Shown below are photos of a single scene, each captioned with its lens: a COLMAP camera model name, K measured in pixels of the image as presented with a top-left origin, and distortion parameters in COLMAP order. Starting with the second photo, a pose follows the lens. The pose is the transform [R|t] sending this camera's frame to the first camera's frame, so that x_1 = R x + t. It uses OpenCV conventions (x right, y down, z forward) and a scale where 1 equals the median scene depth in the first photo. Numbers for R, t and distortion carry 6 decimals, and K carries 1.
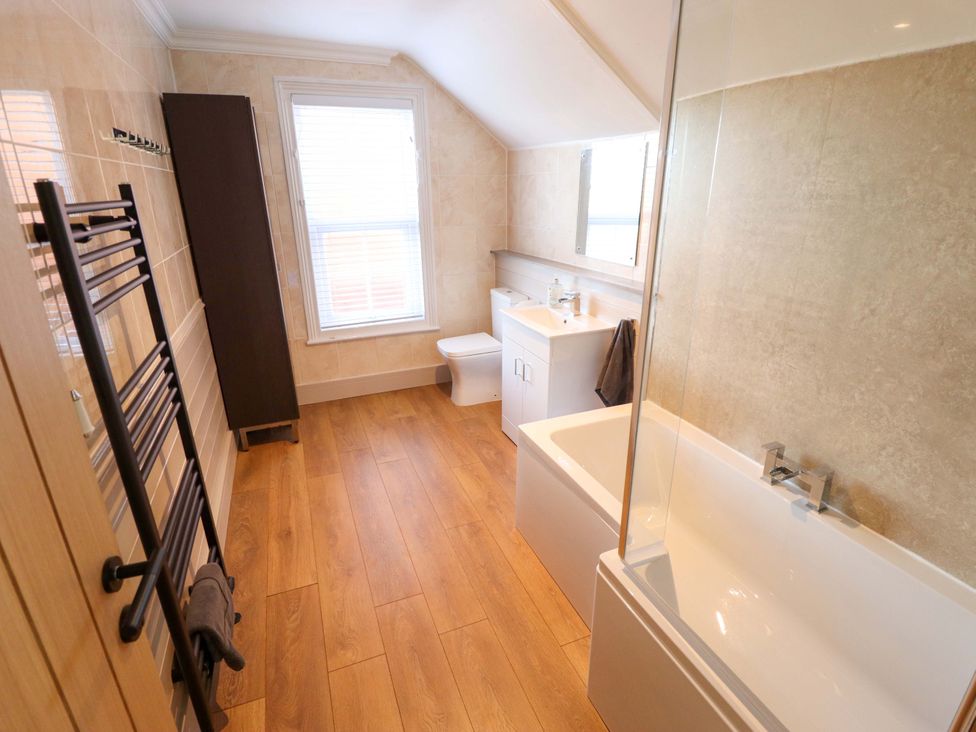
lens RADIAL K [[509.7, 0, 499.5], [0, 509.7, 359.2], [0, 0, 1]] dist [0.003553, -0.015756]
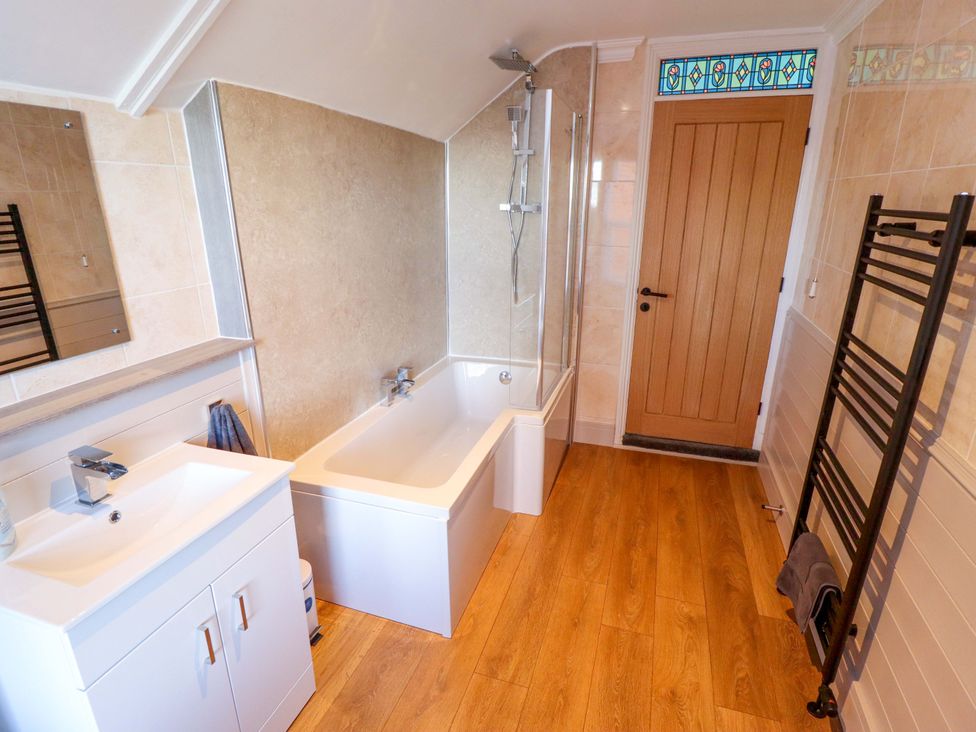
lens RADIAL K [[509.7, 0, 499.5], [0, 509.7, 359.2], [0, 0, 1]] dist [0.003553, -0.015756]
pose [[-0.762856, -0.192603, 0.617215, -0.527543], [0.205999, 0.832455, 0.514376, -0.506643], [-0.612874, 0.519541, -0.595367, 1.516296]]
